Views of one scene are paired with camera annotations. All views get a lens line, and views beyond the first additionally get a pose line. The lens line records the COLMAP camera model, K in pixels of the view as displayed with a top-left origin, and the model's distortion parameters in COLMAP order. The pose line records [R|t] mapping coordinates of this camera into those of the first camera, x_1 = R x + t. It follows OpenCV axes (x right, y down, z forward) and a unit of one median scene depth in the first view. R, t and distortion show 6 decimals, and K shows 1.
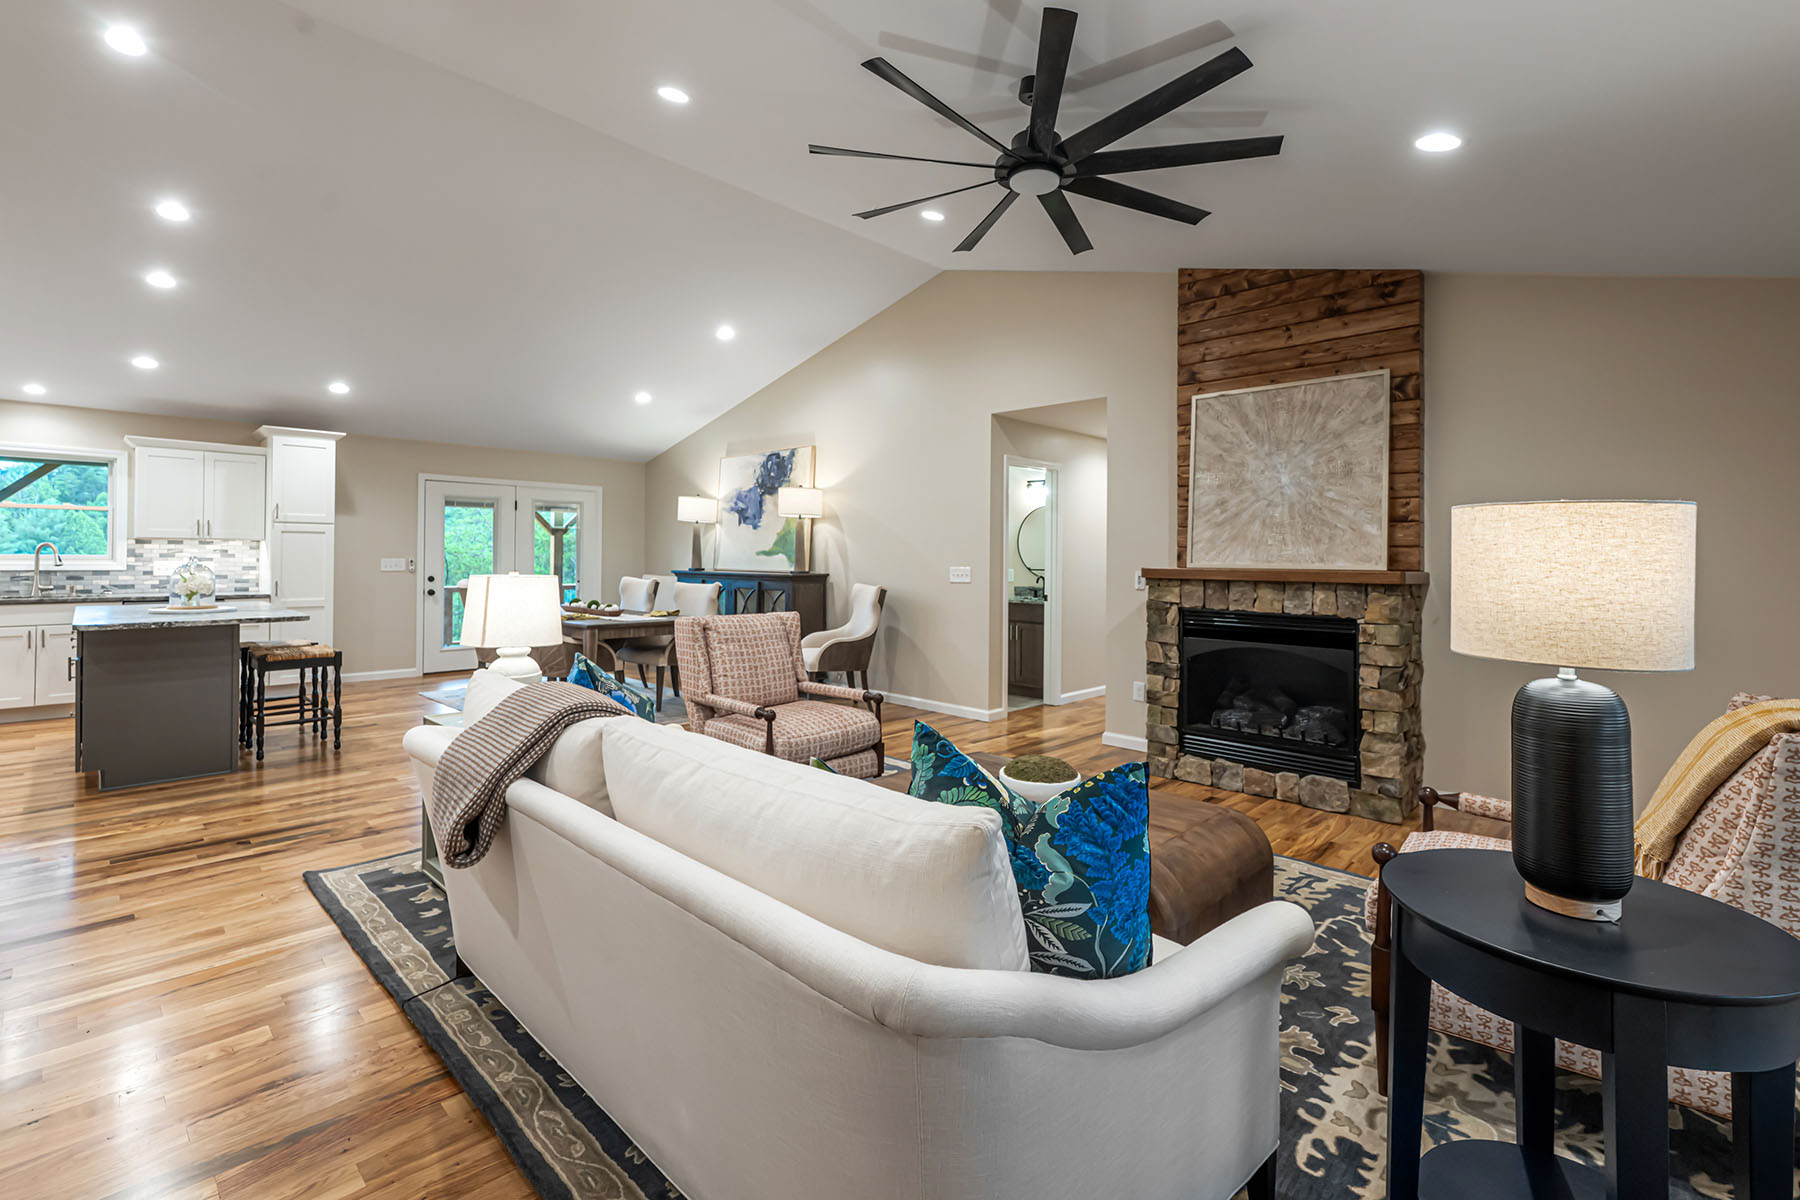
lens RADIAL K [[799.8, 0, 898.6], [0, 799.8, 544.2], [0, 0, 1]] dist [-0.002881, 0.000179]
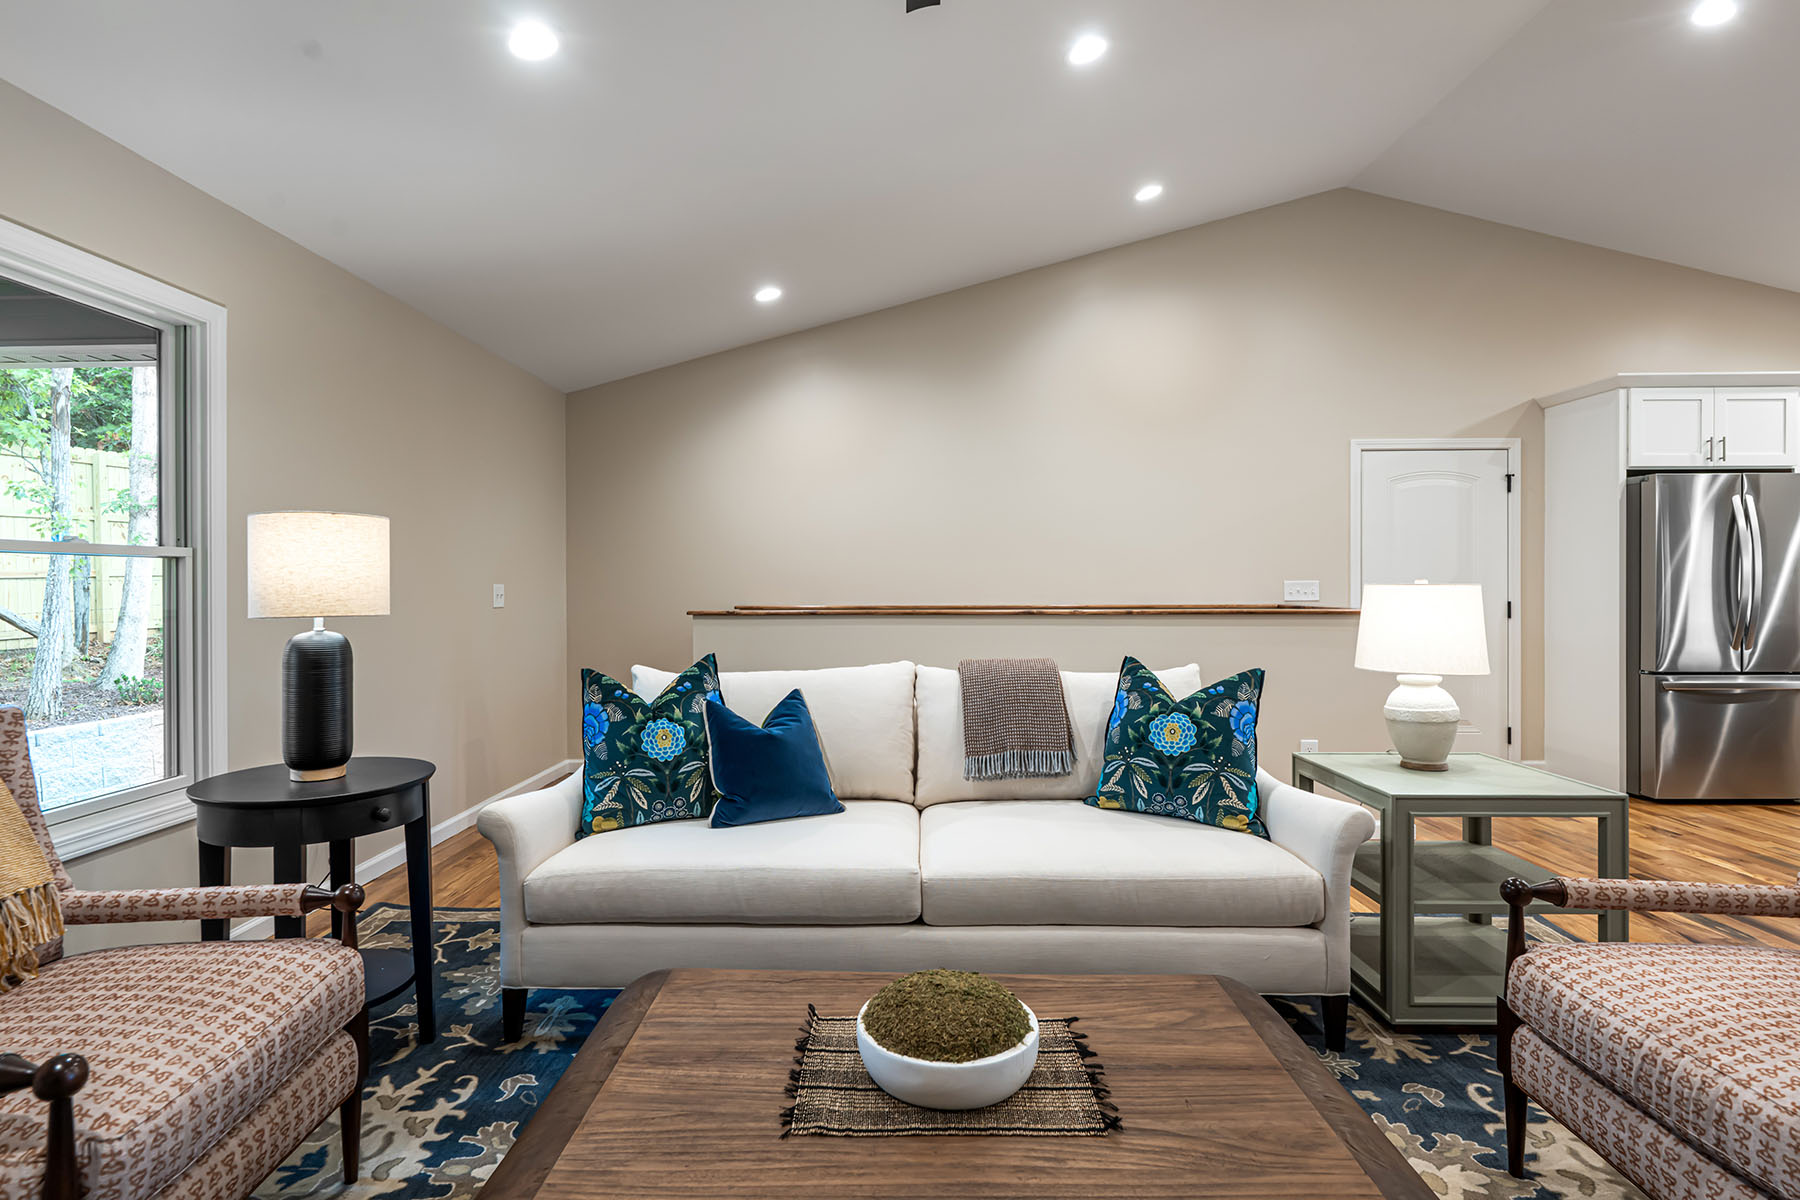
lens RADIAL K [[918.9, 0, 887.5], [0, 918.9, 589.2], [0, 0, 1]] dist [0.000340, 0.000262]
pose [[-0.735554, -0.004276, -0.677452, 0.339738], [0.006897, 0.999881, -0.013799, 0.035022], [0.677431, -0.014822, -0.735437, 0.838027]]
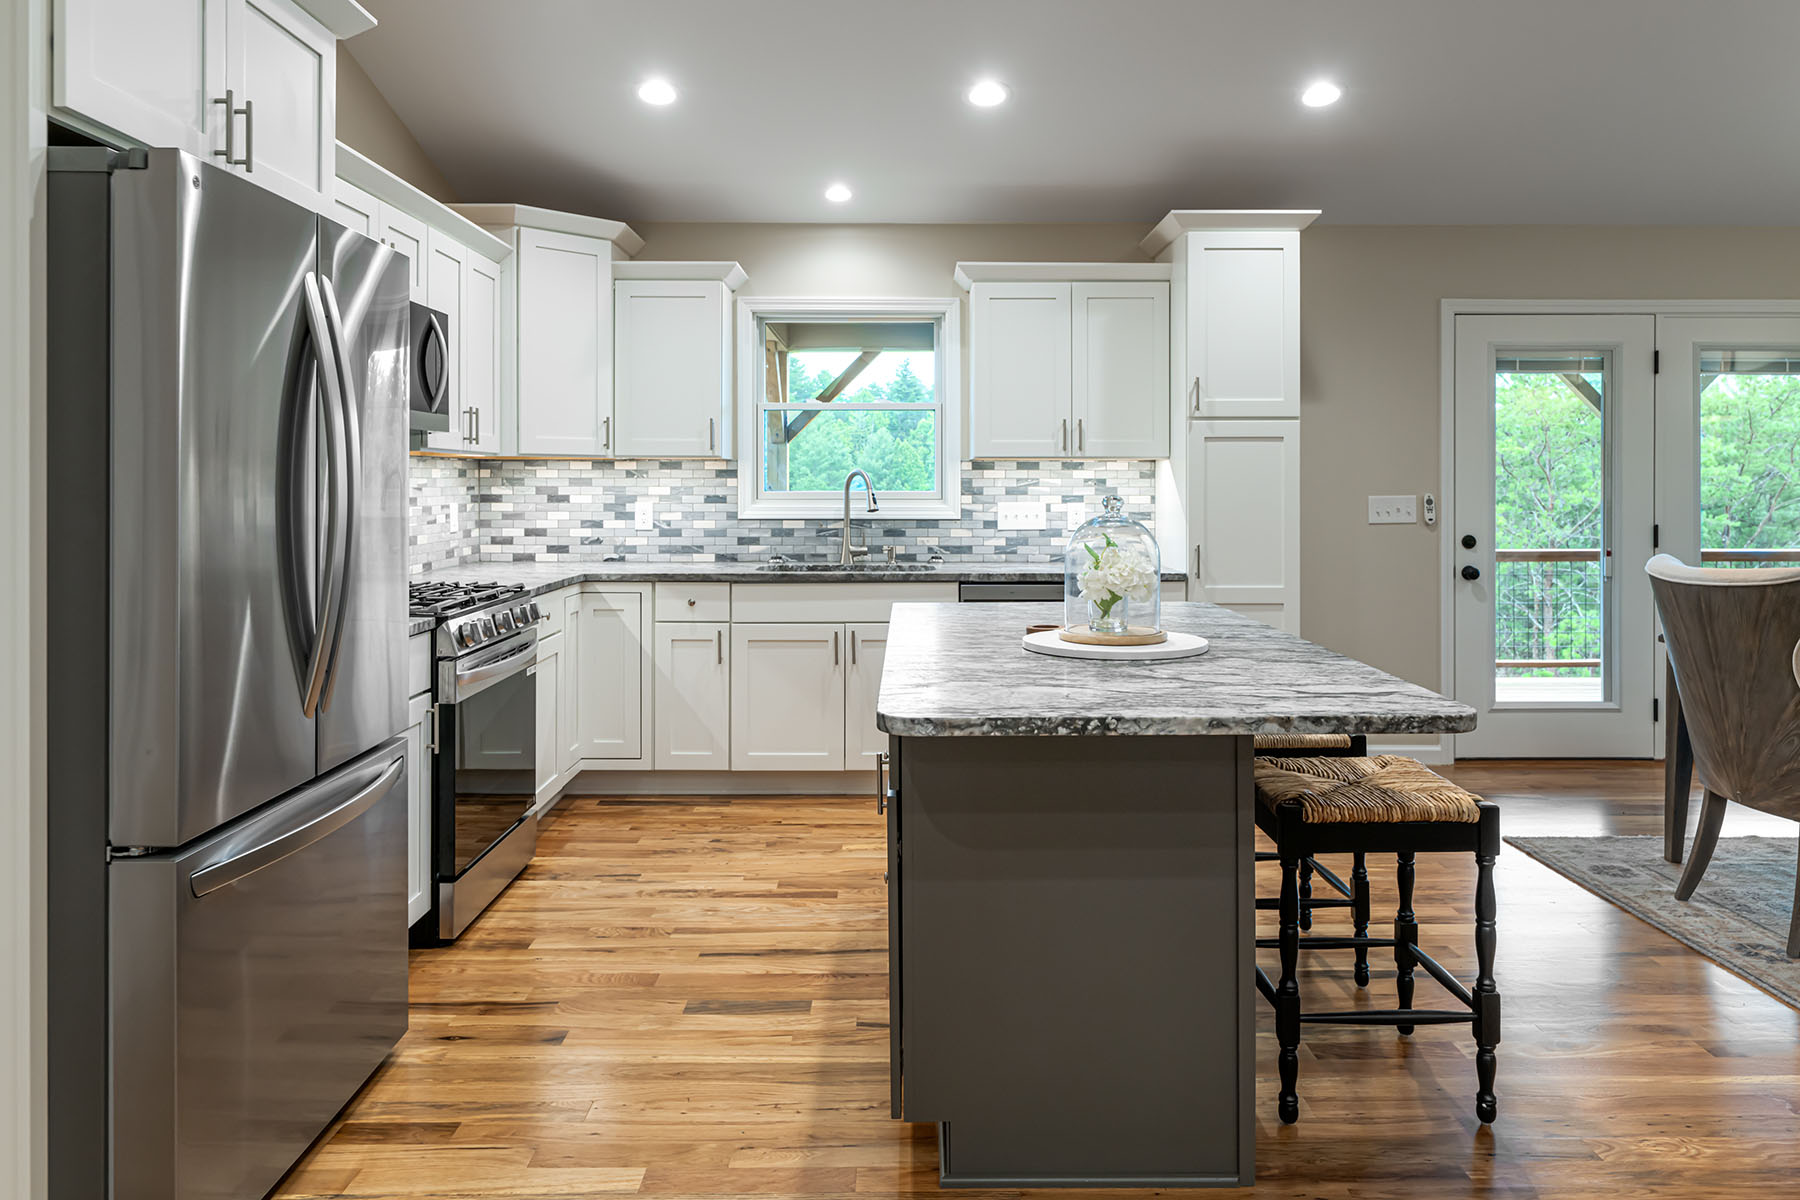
lens RADIAL K [[1240.9, 0, 910.3], [0, 1240.9, 488.4], [0, 0, 1]] dist [0.001201, 0.000336]
pose [[0.700596, -0.005374, -0.713538, -0.557113], [0.017079, 0.999811, 0.009240, 0.005232], [0.713353, -0.018660, 0.700556, 0.550101]]
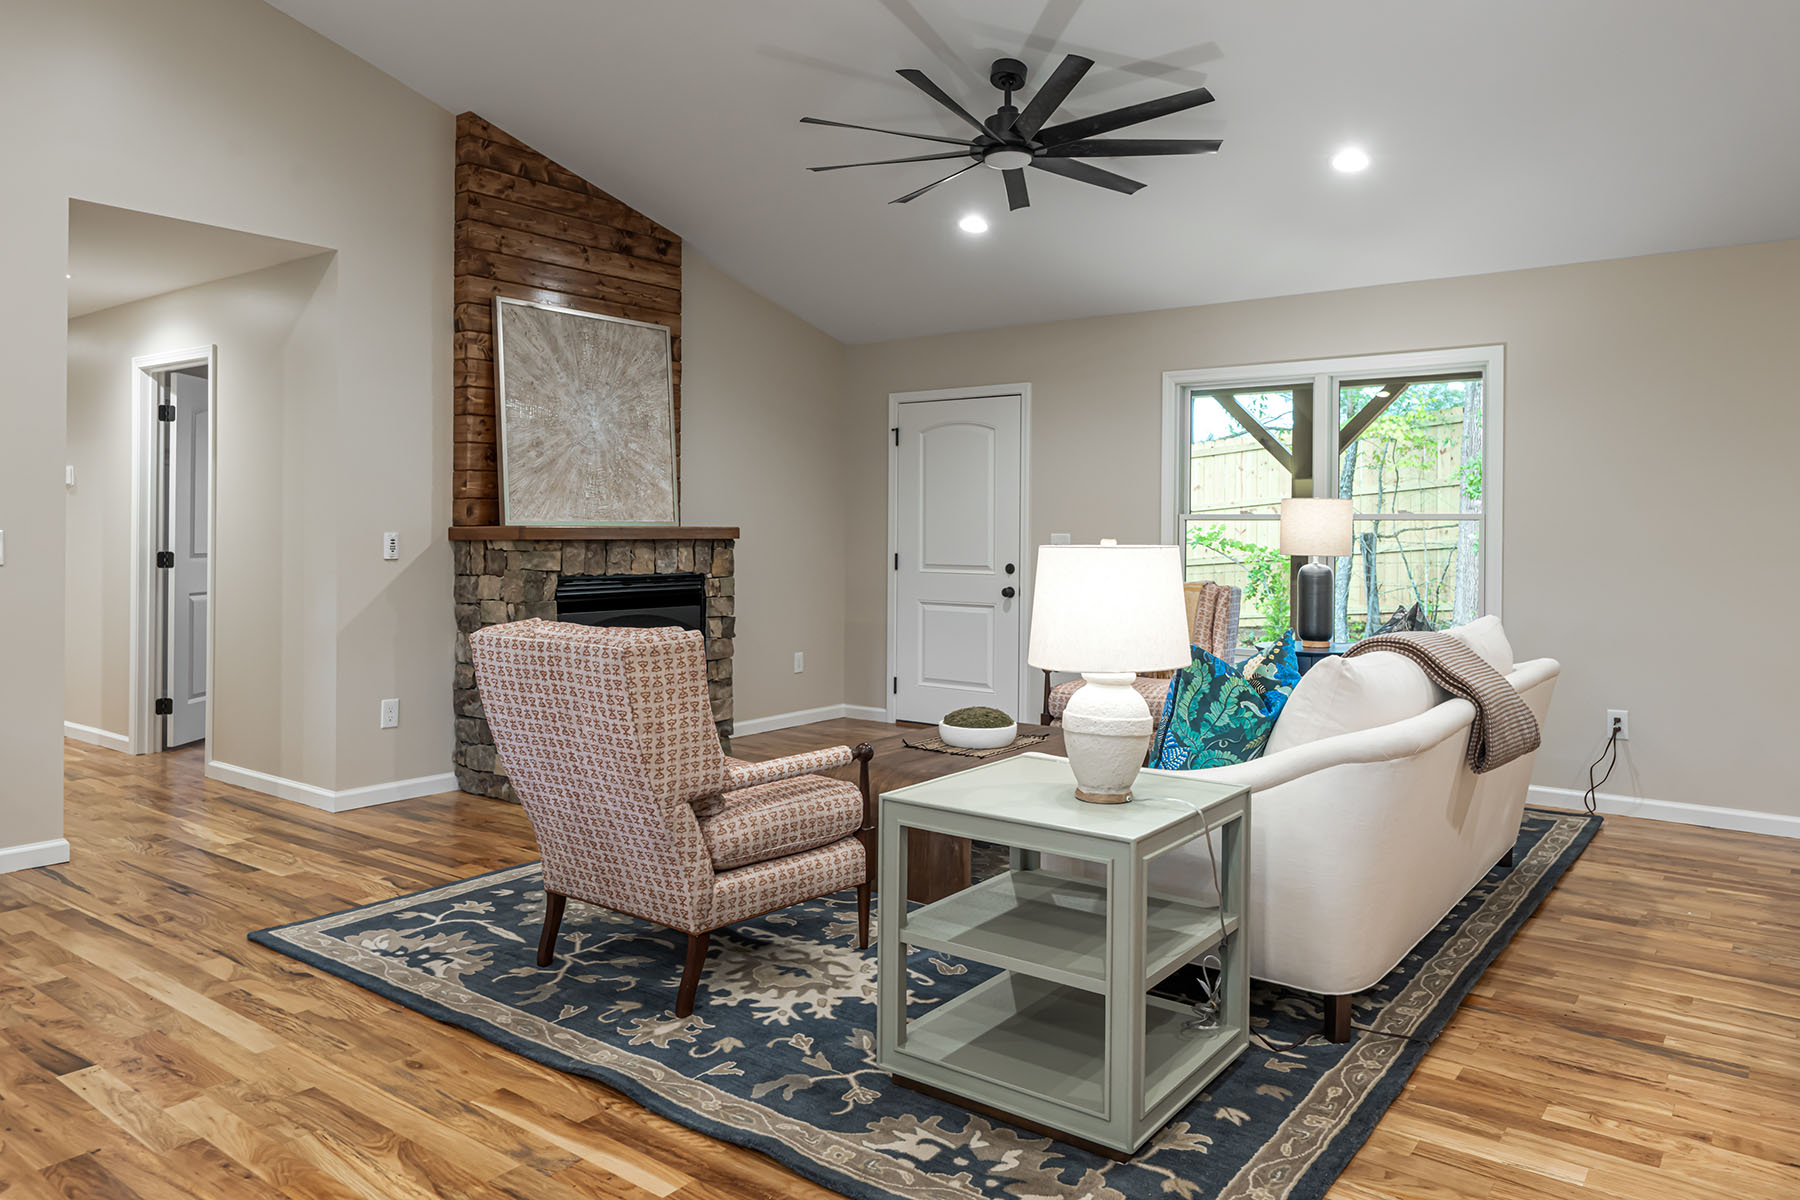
lens RADIAL K [[1210.7, 0, 891.7], [0, 1210.7, 535.0], [0, 0, 1]] dist [0.000187, 0.001838]
pose [[-0.113387, -0.013464, 0.993460, -0.845381], [-0.022147, 0.999694, 0.011021, 0.017999], [-0.993304, -0.020753, -0.113651, 0.798977]]
